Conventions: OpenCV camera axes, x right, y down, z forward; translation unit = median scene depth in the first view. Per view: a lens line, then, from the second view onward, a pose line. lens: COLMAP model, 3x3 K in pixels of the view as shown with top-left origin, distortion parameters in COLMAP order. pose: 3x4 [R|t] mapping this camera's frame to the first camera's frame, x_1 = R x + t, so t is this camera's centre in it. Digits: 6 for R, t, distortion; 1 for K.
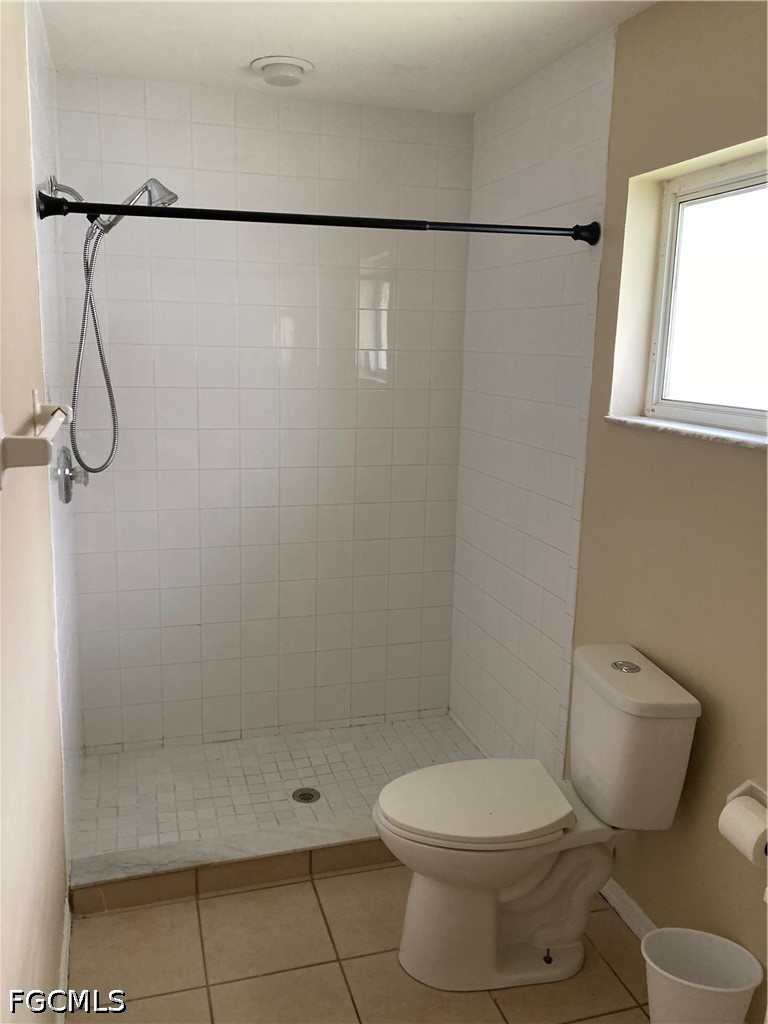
lens RADIAL K [[833.1, 0, 384.0], [0, 833.1, 512.0], [0, 0, 1]] dist [0.023896, -0.010687]
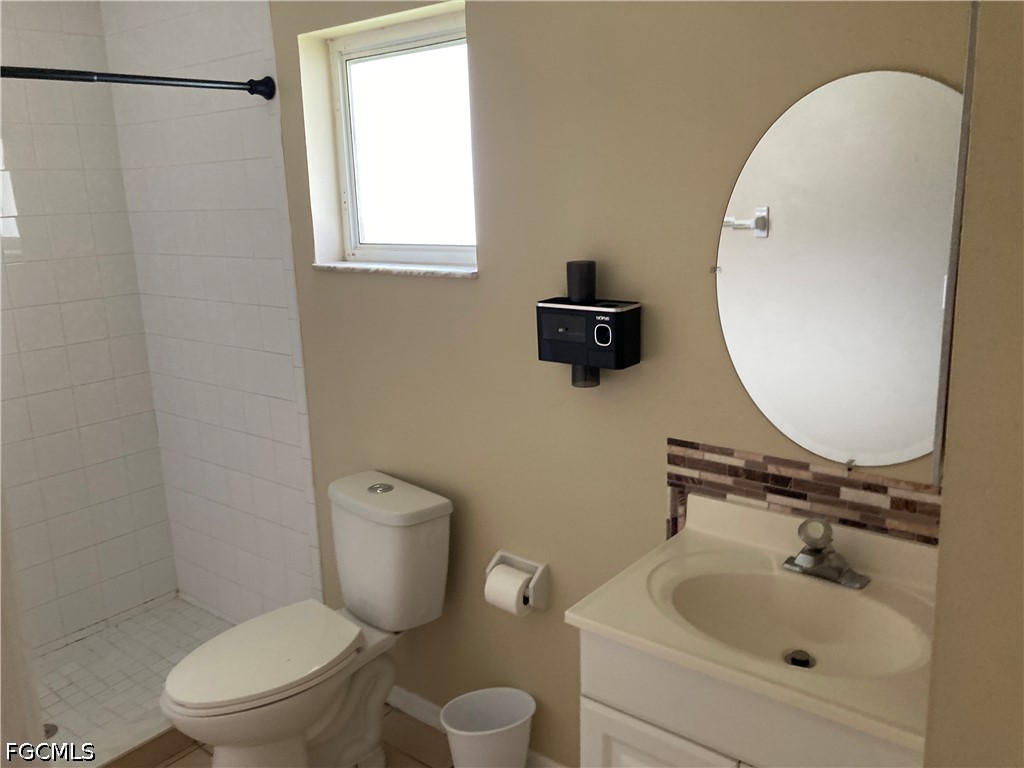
lens RADIAL K [[833.1, 0, 509.3], [0, 833.1, 392.2], [0, 0, 1]] dist [0.088122, -0.141647]
pose [[0.822166, -0.184733, 0.538439, -0.137549], [0.167744, 0.982501, 0.080951, -0.000331], [-0.543971, 0.023764, 0.838767, -0.019789]]
